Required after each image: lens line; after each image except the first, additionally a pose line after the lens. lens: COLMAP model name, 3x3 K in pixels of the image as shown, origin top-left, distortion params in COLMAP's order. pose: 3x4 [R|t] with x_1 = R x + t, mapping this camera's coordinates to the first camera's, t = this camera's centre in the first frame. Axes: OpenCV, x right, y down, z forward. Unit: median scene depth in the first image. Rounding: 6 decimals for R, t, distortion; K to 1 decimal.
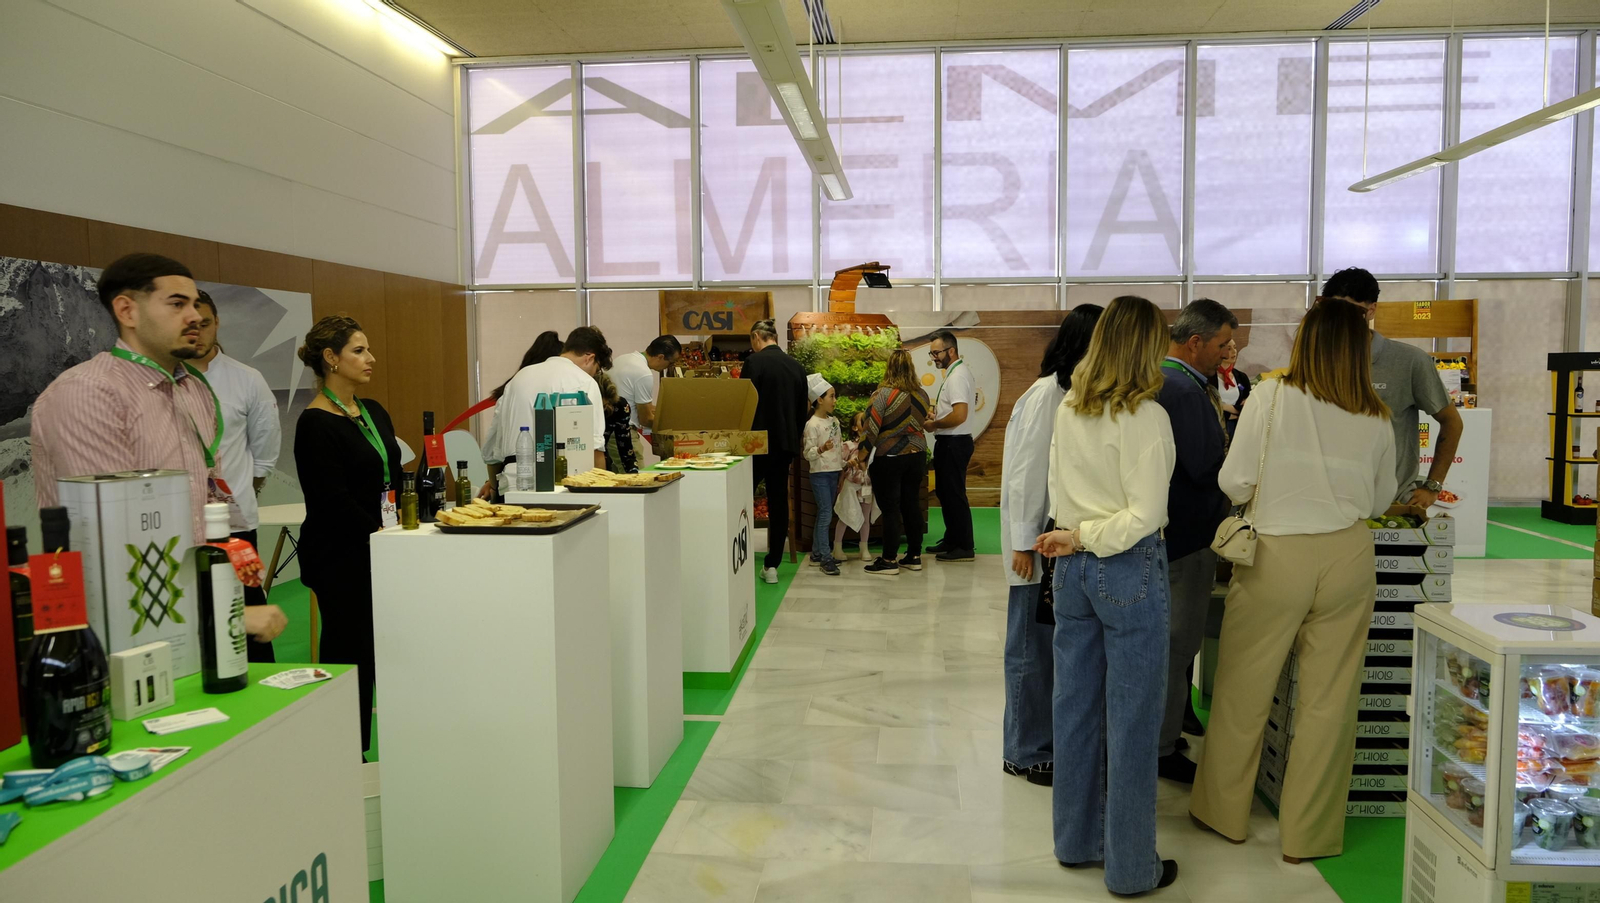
lens RADIAL K [[1080.5, 0, 800.0], [0, 1080.5, 451.5], [0, 0, 1]] dist [-0.043064, 0.005720]
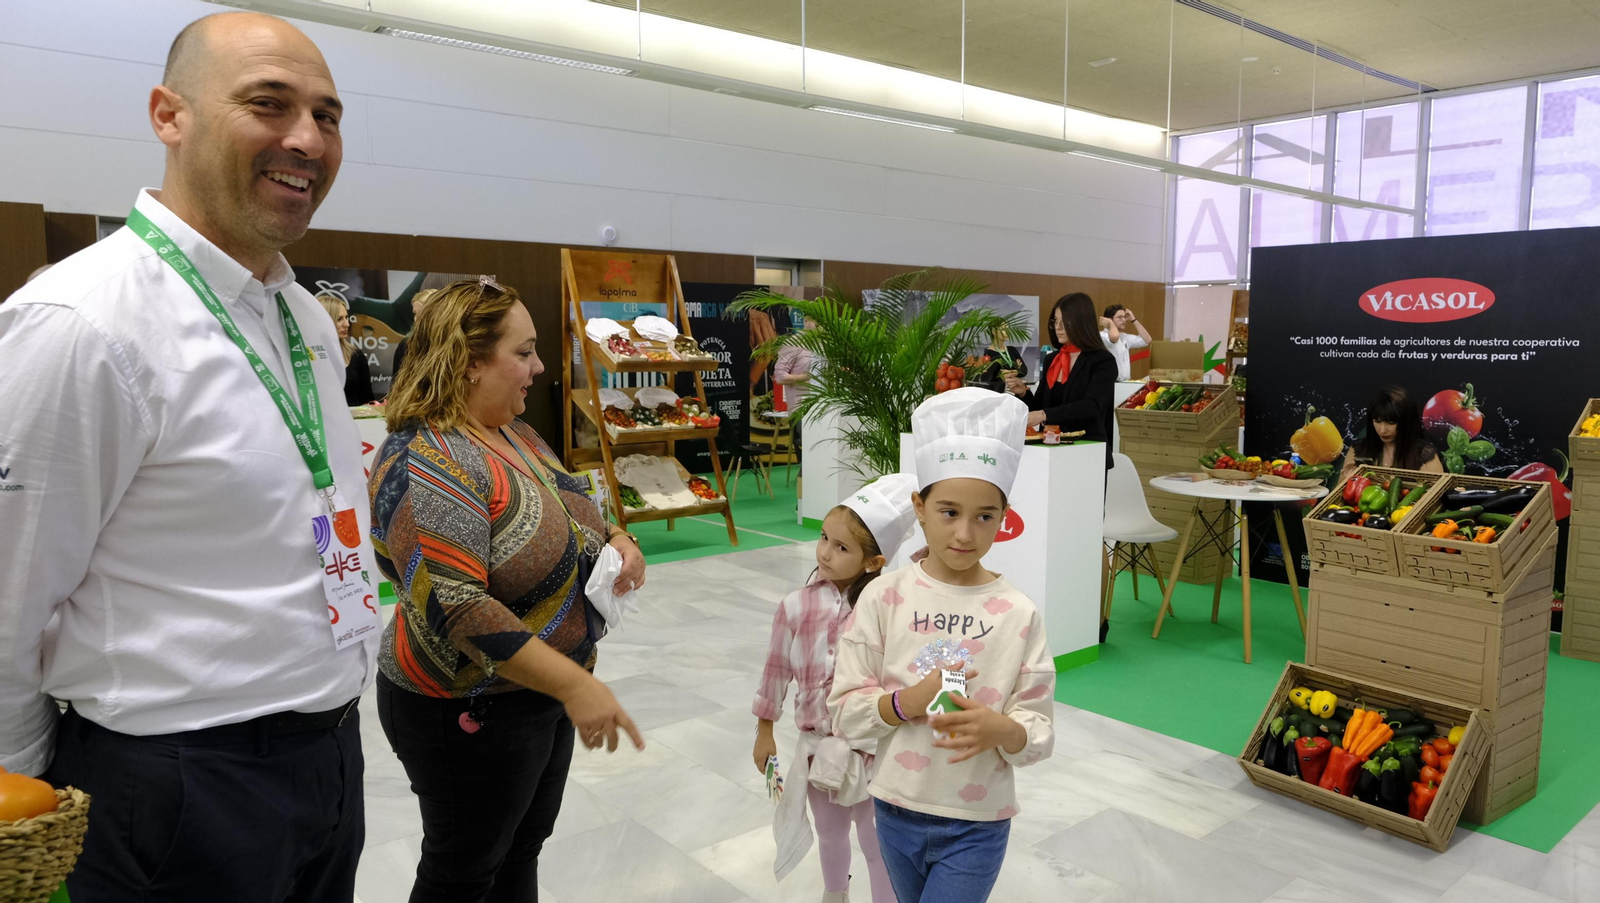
lens RADIAL K [[1080.5, 0, 800.0], [0, 1080.5, 451.5], [0, 0, 1]] dist [-0.043064, 0.005720]
pose [[0.714447, 0.078772, -0.695241, 0.396590], [-0.060442, 0.996876, 0.050837, 0.036614], [0.697074, 0.005702, 0.716976, -0.445297]]
